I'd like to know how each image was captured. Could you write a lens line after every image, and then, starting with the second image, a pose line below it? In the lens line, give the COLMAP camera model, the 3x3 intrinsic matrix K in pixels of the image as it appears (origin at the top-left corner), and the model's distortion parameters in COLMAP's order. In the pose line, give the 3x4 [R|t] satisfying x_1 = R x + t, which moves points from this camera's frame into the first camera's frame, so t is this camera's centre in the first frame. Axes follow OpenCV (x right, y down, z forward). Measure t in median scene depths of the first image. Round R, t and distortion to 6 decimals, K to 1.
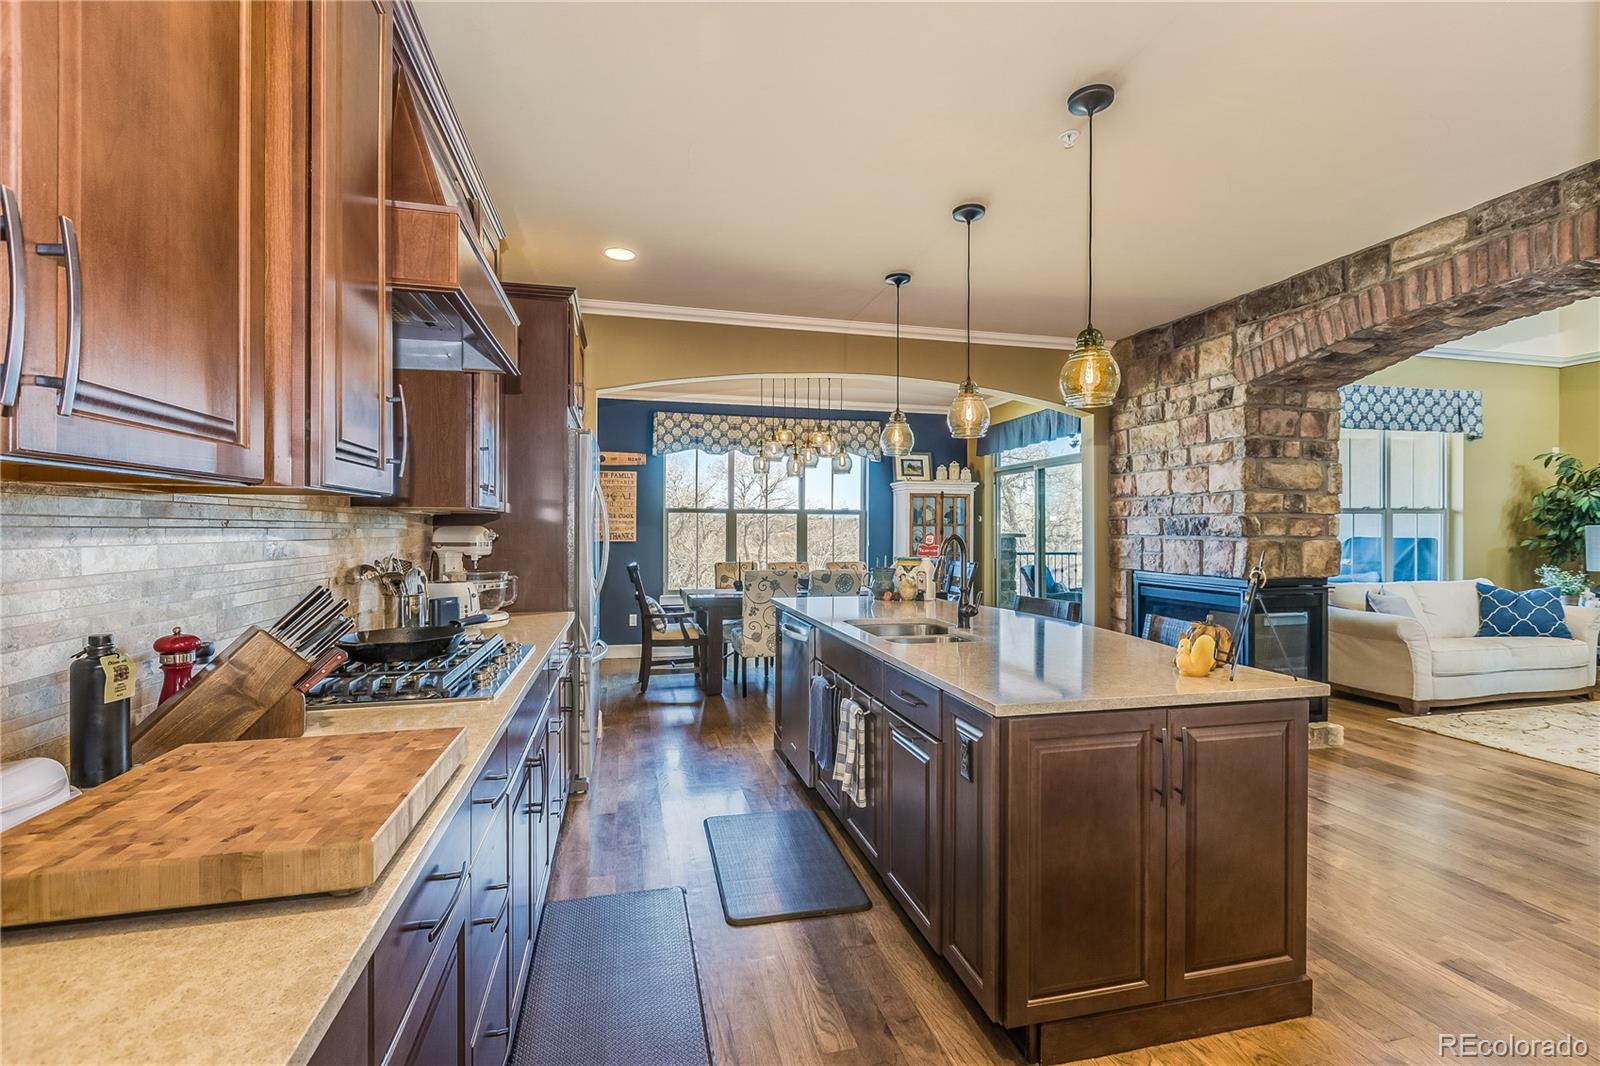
lens RADIAL K [[705.2, 0, 817.0], [0, 705.2, 529.5], [0, 0, 1]] dist [-0.002922, -0.000091]
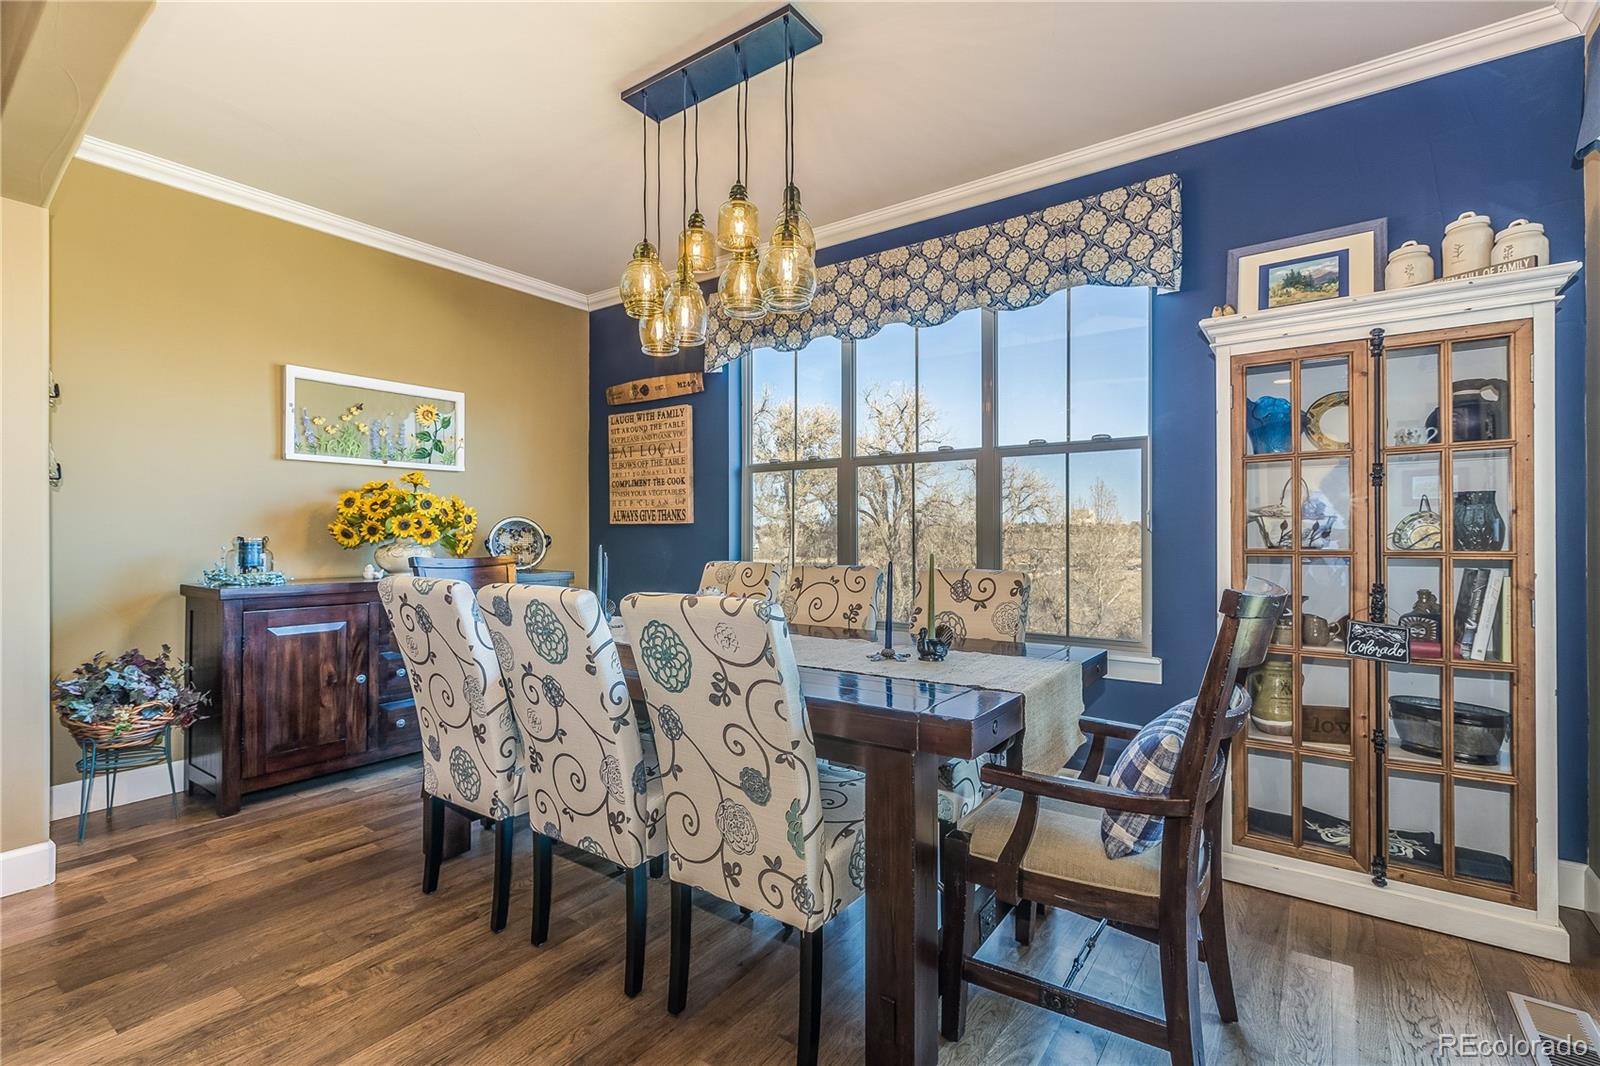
lens RADIAL K [[720.0, 0, 812.5], [0, 720.0, 528.7], [0, 0, 1]] dist [0.002698, -0.002582]
pose [[0.638935, -0.010849, -0.769184, 0.264756], [0.002842, 0.999927, -0.011743, 0.027623], [0.769255, 0.005317, 0.638919, 0.684790]]
